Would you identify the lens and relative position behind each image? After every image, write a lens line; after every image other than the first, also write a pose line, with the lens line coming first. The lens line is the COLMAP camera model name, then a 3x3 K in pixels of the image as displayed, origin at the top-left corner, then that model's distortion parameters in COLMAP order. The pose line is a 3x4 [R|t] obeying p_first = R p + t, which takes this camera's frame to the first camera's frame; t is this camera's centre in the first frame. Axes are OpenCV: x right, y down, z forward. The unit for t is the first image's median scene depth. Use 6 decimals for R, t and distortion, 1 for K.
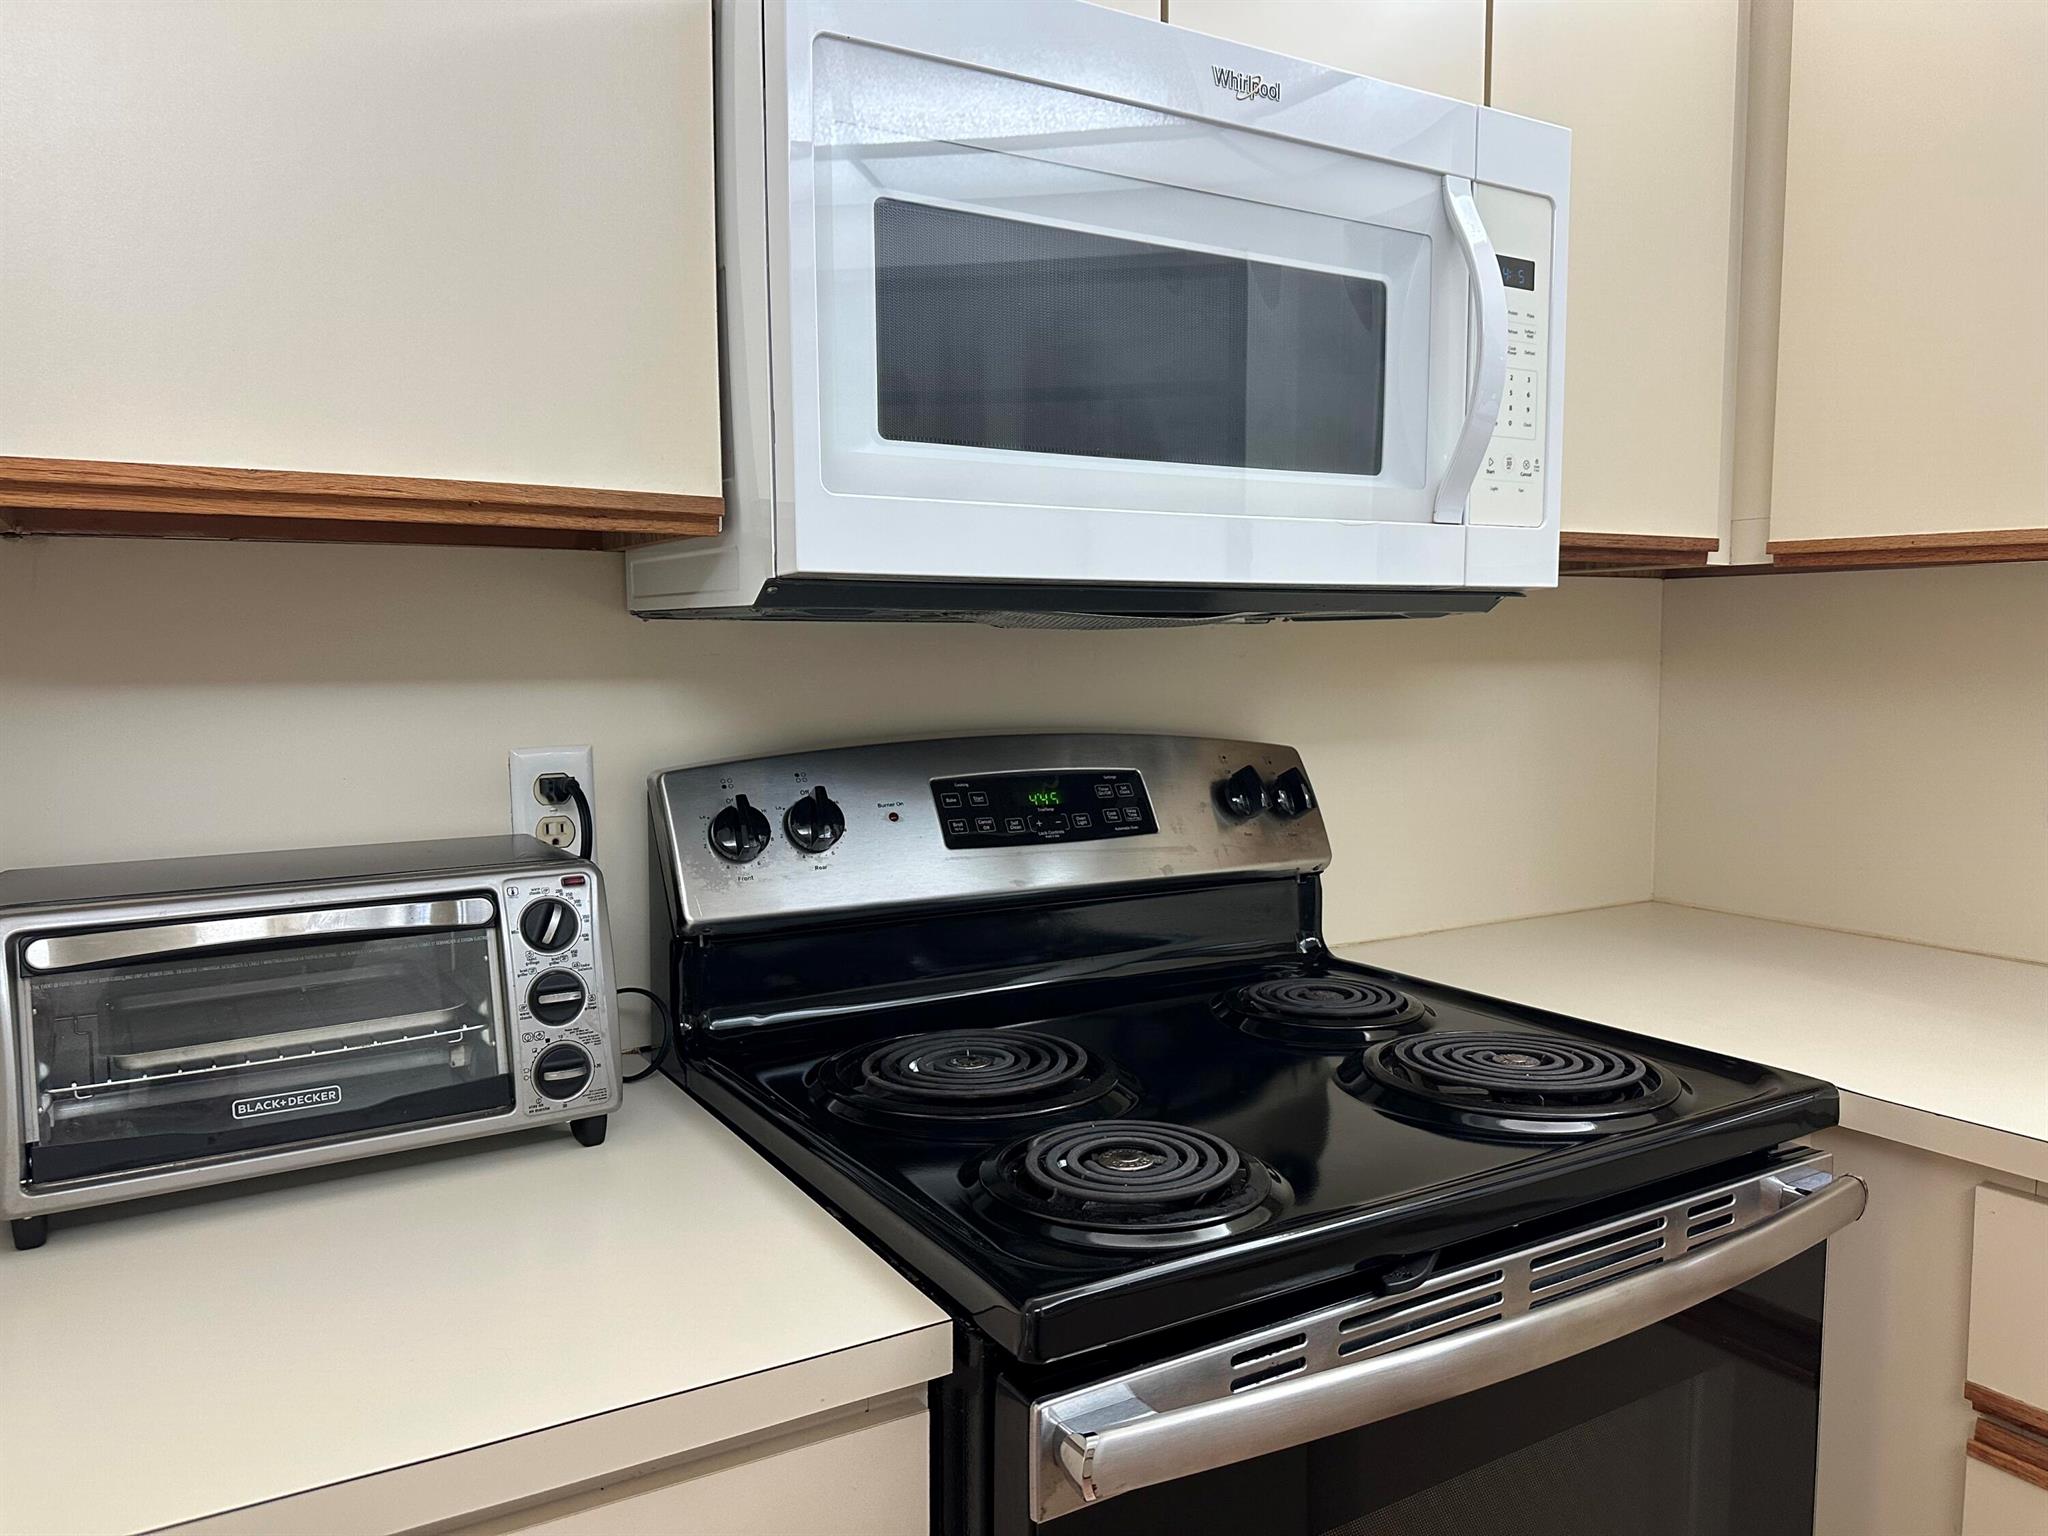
lens RADIAL K [[1430.9, 0, 997.0], [0, 1430.9, 778.6], [0, 0, 1]] dist [0.102374, -0.117390]
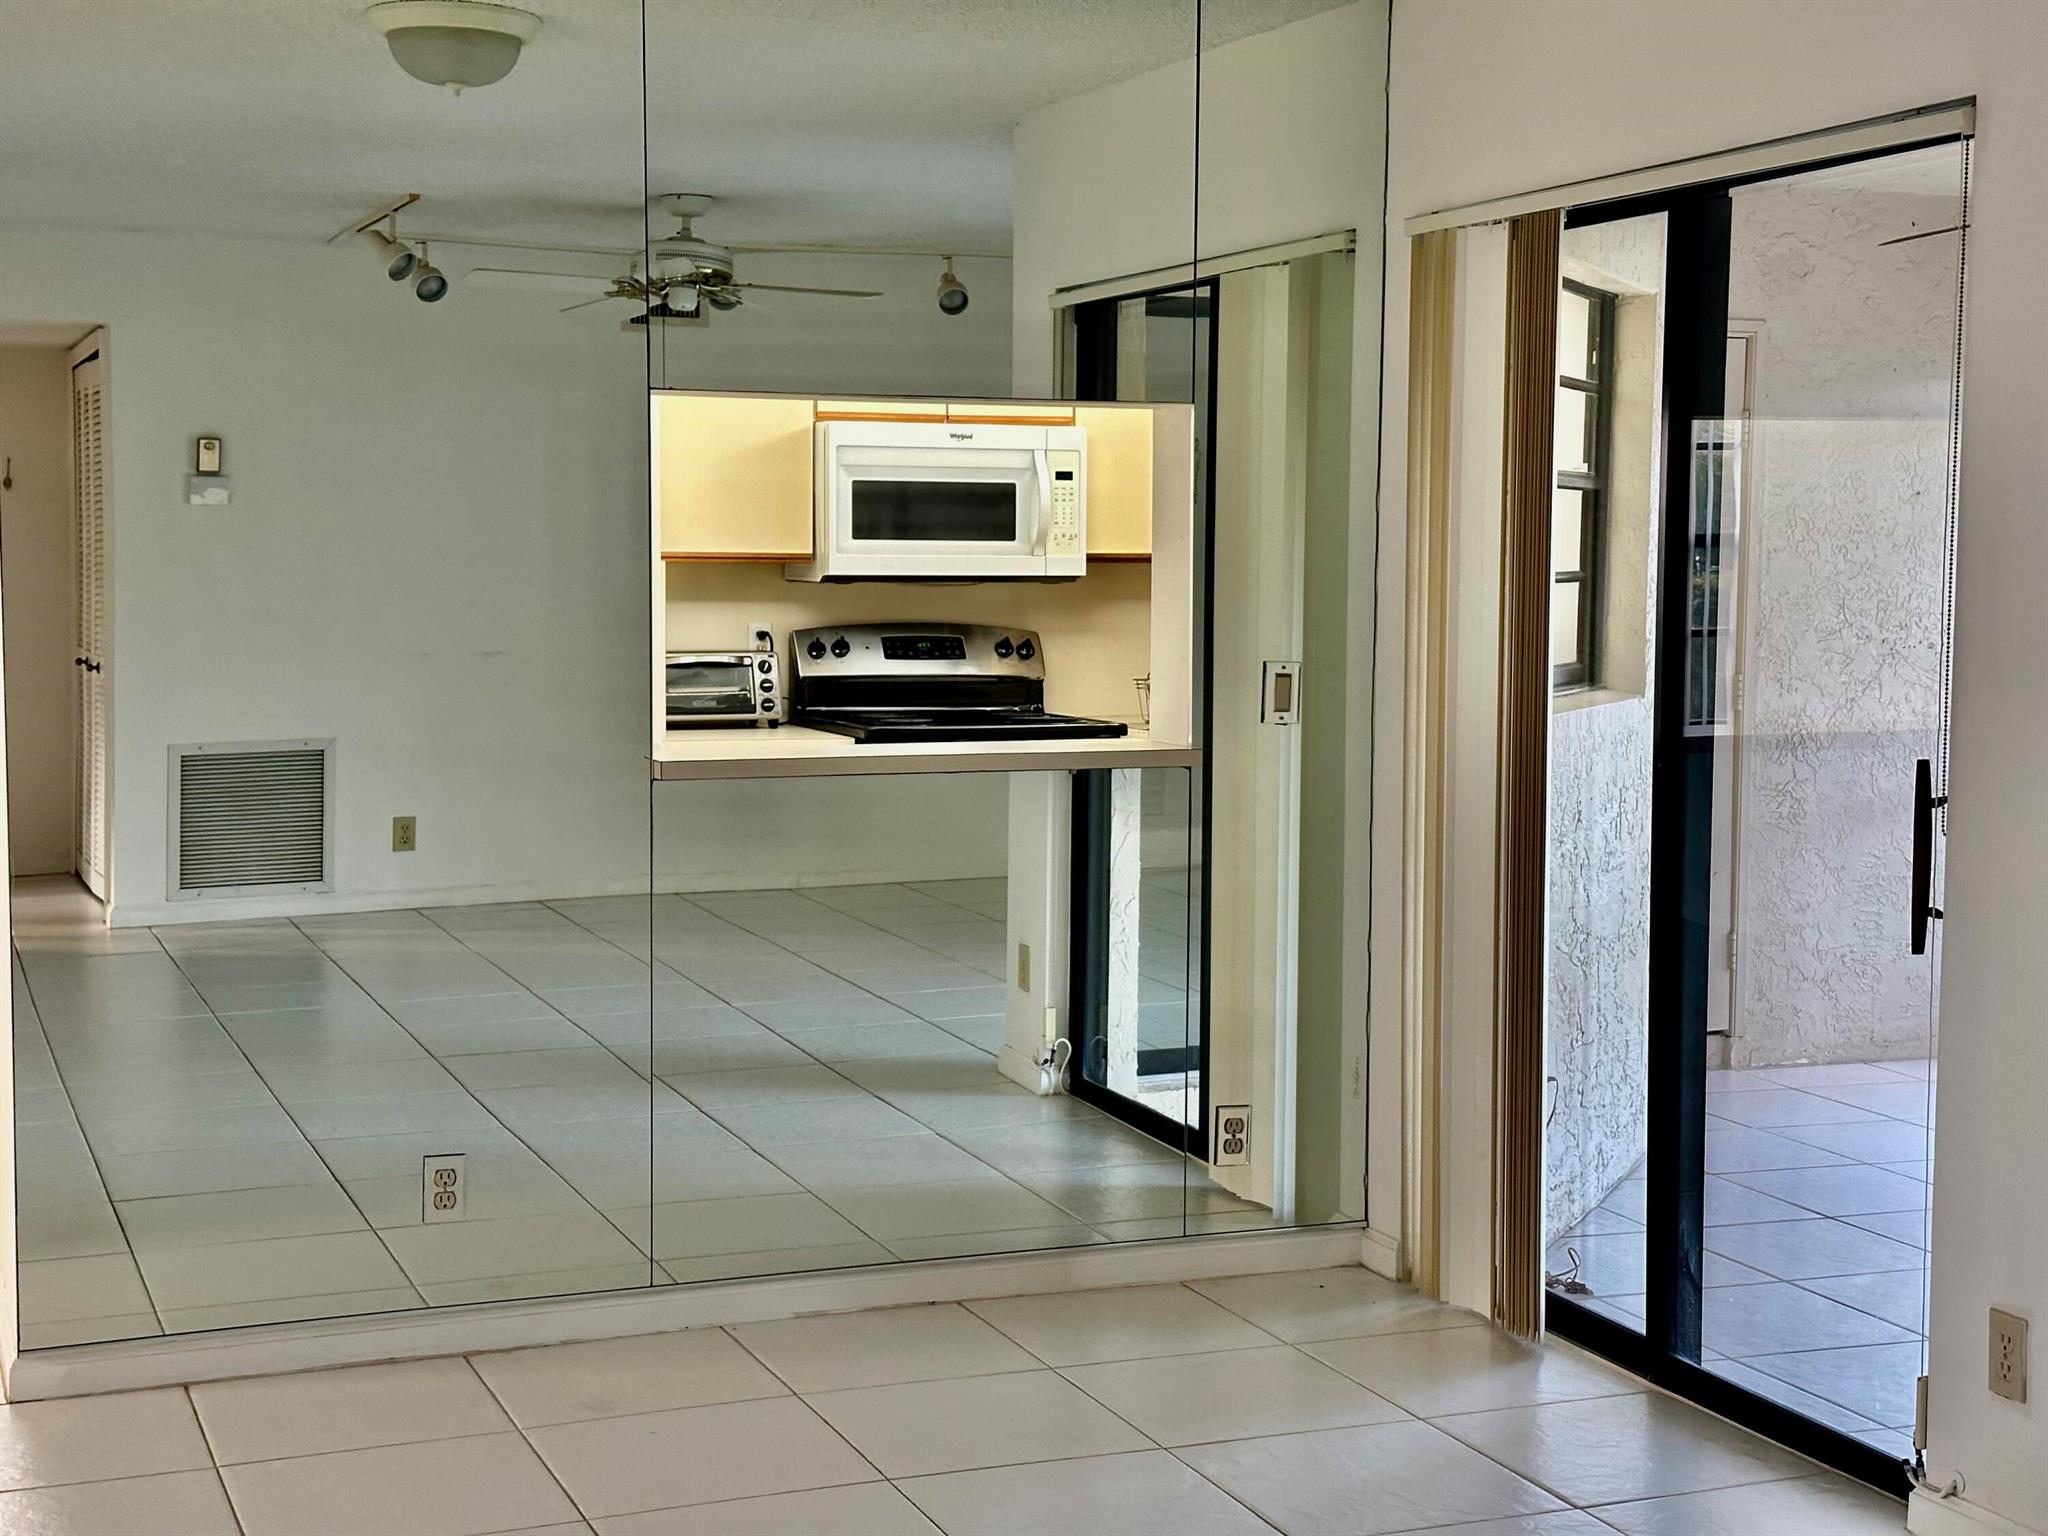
lens RADIAL K [[2853.9, 0, 1024.0], [0, 2853.9, 768.0], [0, 0, 1]] dist [-0.005040, -0.001267]
pose [[0.991487, 0.016928, -0.129100, 1.125681], [-0.020361, 0.999472, -0.025320, 0.461826], [0.128604, 0.027733, 0.991308, -5.343022]]
